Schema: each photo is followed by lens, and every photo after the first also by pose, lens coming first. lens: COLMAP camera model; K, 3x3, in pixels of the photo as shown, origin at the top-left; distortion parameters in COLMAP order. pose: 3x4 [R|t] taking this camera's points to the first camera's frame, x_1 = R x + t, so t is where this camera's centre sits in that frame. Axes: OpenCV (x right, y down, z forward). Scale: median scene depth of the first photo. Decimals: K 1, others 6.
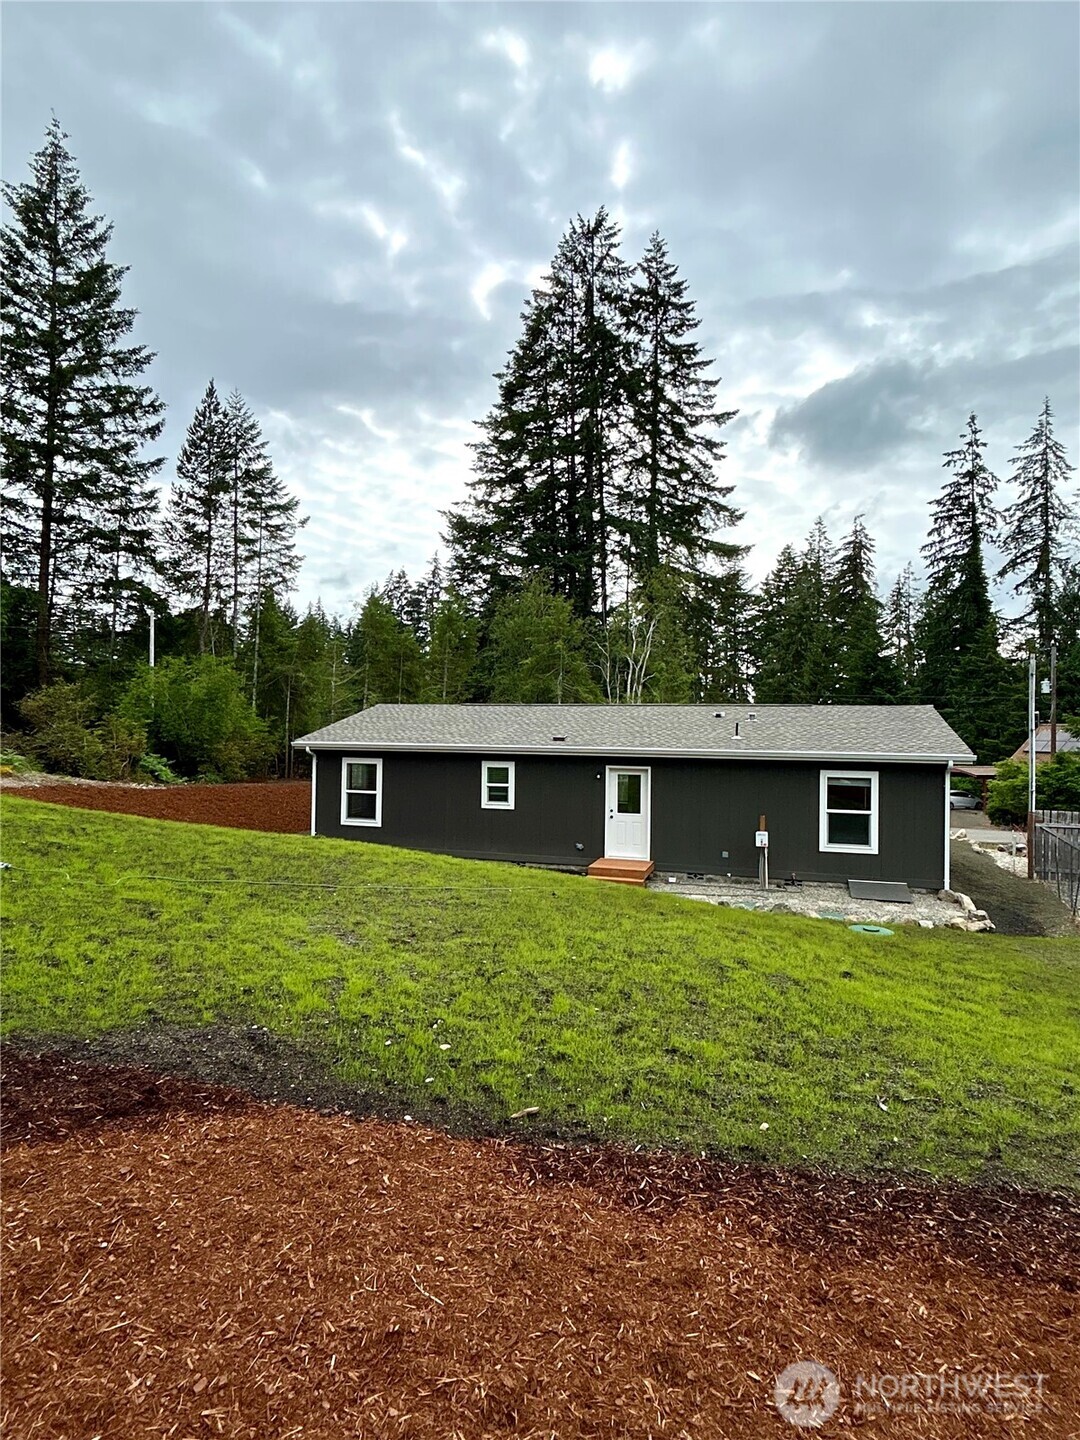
lens RADIAL K [[821.4, 0, 540.0], [0, 821.4, 720.0], [0, 0, 1]] dist [0.021075, -0.000068]
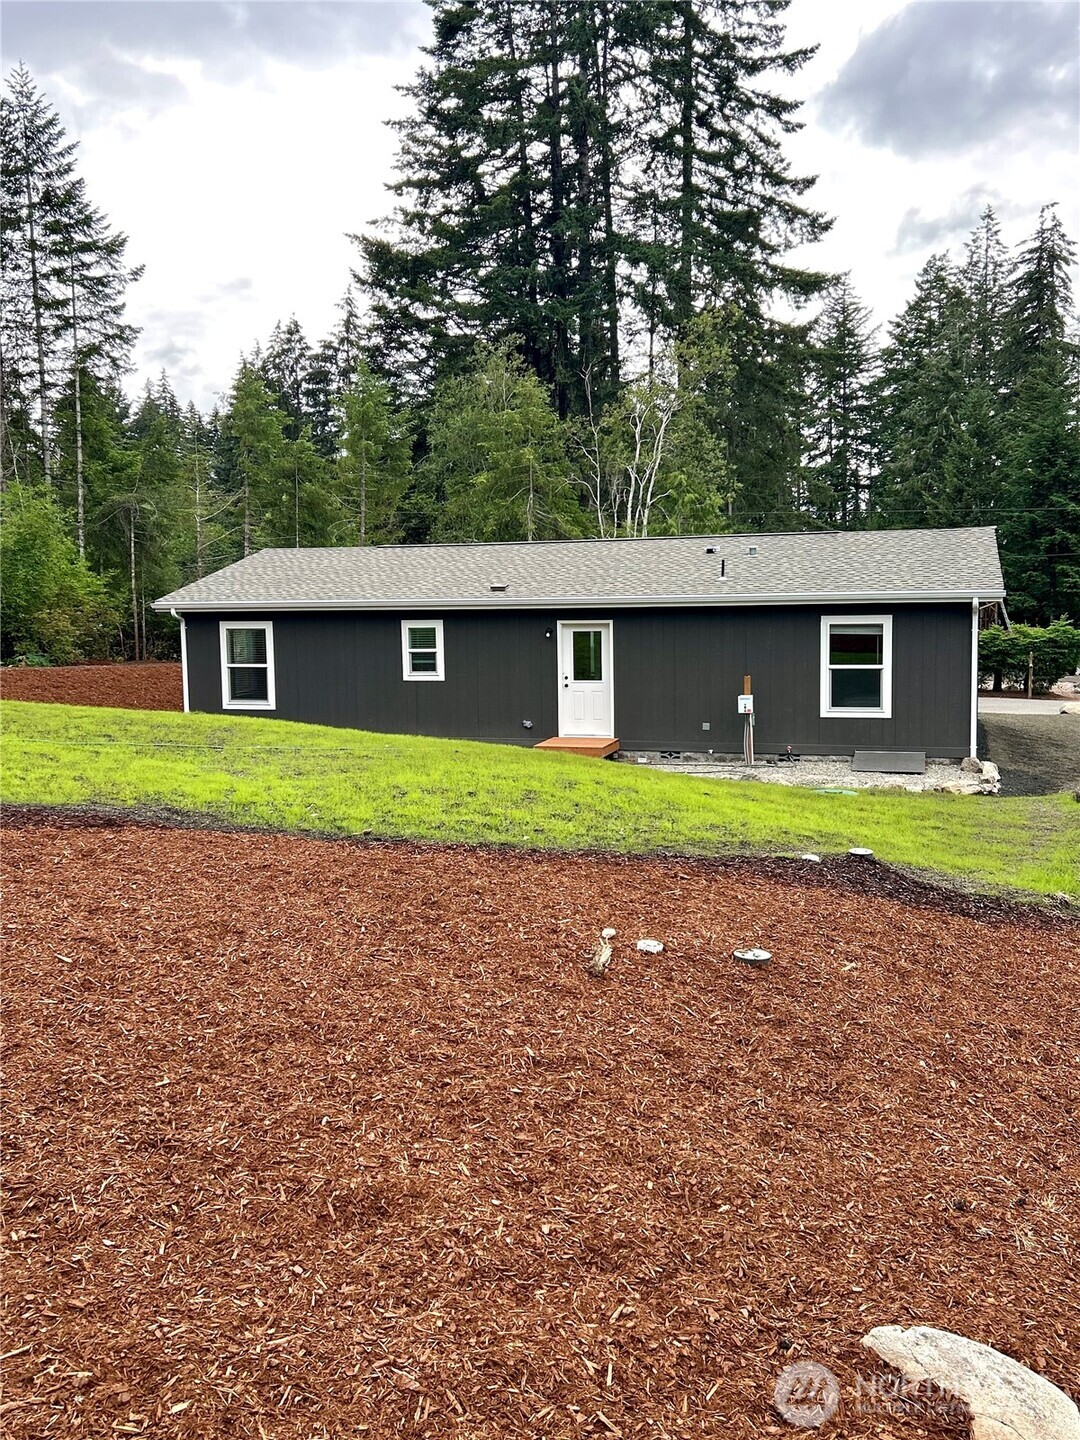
lens RADIAL K [[1396.9, 0, 540.0], [0, 1396.9, 720.0], [0, 0, 1]] dist [0.118587, -0.247159]
pose [[0.999464, -0.030698, -0.011415, 0.026595], [0.031773, 0.993363, 0.110549, 0.000703], [0.007946, -0.110853, 0.993805, -0.117310]]
